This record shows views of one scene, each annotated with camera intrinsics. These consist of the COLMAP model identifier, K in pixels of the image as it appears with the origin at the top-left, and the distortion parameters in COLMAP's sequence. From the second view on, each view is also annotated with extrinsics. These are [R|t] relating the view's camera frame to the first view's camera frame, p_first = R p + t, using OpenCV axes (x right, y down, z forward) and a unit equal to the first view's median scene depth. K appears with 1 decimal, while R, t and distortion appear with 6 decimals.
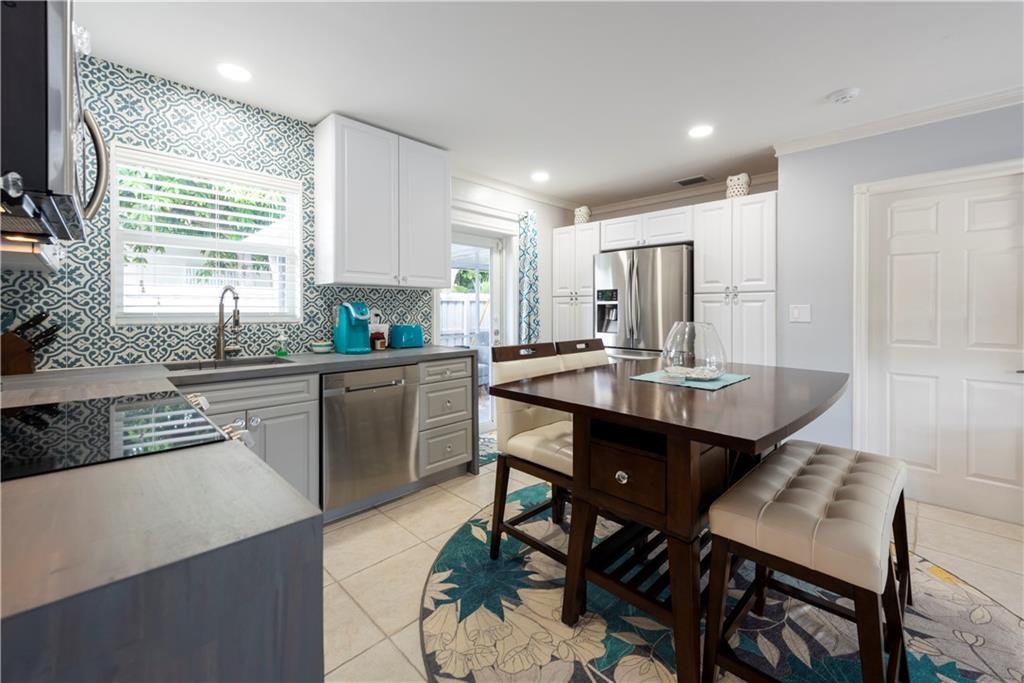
lens RADIAL K [[415.3, 0, 514.0], [0, 415.3, 307.9], [0, 0, 1]] dist [0.012488, -0.004185]
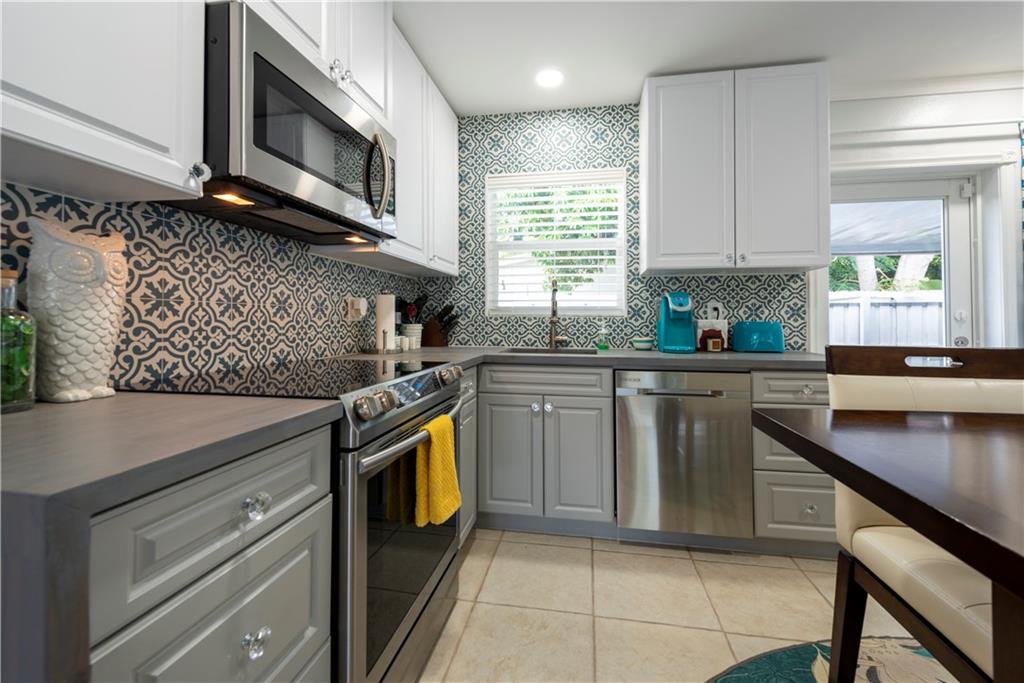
lens RADIAL K [[415.3, 0, 520.6], [0, 415.3, 313.7], [0, 0, 1]] dist [0.012488, -0.004185]
pose [[0.577857, -0.015637, -0.815989, 0.114784], [0.001506, 0.999835, -0.018093, 0.043997], [0.816137, 0.009226, 0.577785, 0.250371]]
